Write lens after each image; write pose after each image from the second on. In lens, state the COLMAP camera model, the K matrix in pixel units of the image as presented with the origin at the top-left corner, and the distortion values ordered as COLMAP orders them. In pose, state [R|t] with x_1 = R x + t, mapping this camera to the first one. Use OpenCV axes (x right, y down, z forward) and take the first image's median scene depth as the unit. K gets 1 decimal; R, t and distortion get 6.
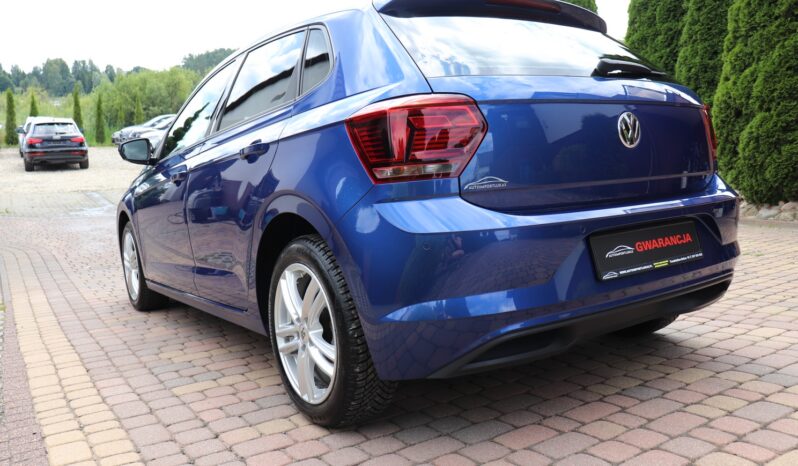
lens RADIAL K [[664.2, 0, 393.4], [0, 664.2, 215.9], [0, 0, 1]] dist [-0.176821, 0.139482]
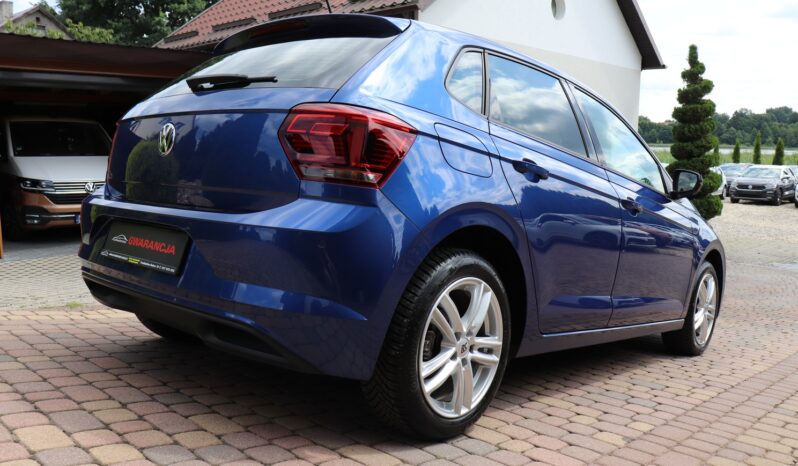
lens RADIAL K [[664.2, 0, 394.5], [0, 664.2, 226.8], [0, 0, 1]] dist [-0.176821, 0.139482]
pose [[0.245927, 0.096863, -0.964436, 1.465949], [-0.172550, 0.983477, 0.054776, -0.108735], [0.953806, 0.152942, 0.258577, 1.060640]]
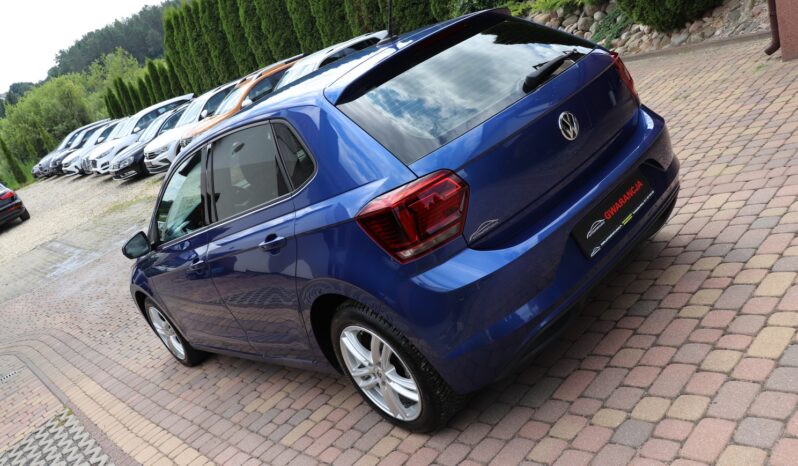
lens RADIAL K [[664.2, 0, 392.0], [0, 664.2, 225.1], [0, 0, 1]] dist [-0.176821, 0.139482]
pose [[0.923106, -0.382716, 0.037455, -0.054410], [0.371385, 0.912540, 0.171303, -0.283017], [-0.099739, -0.144221, 0.984506, -0.184064]]
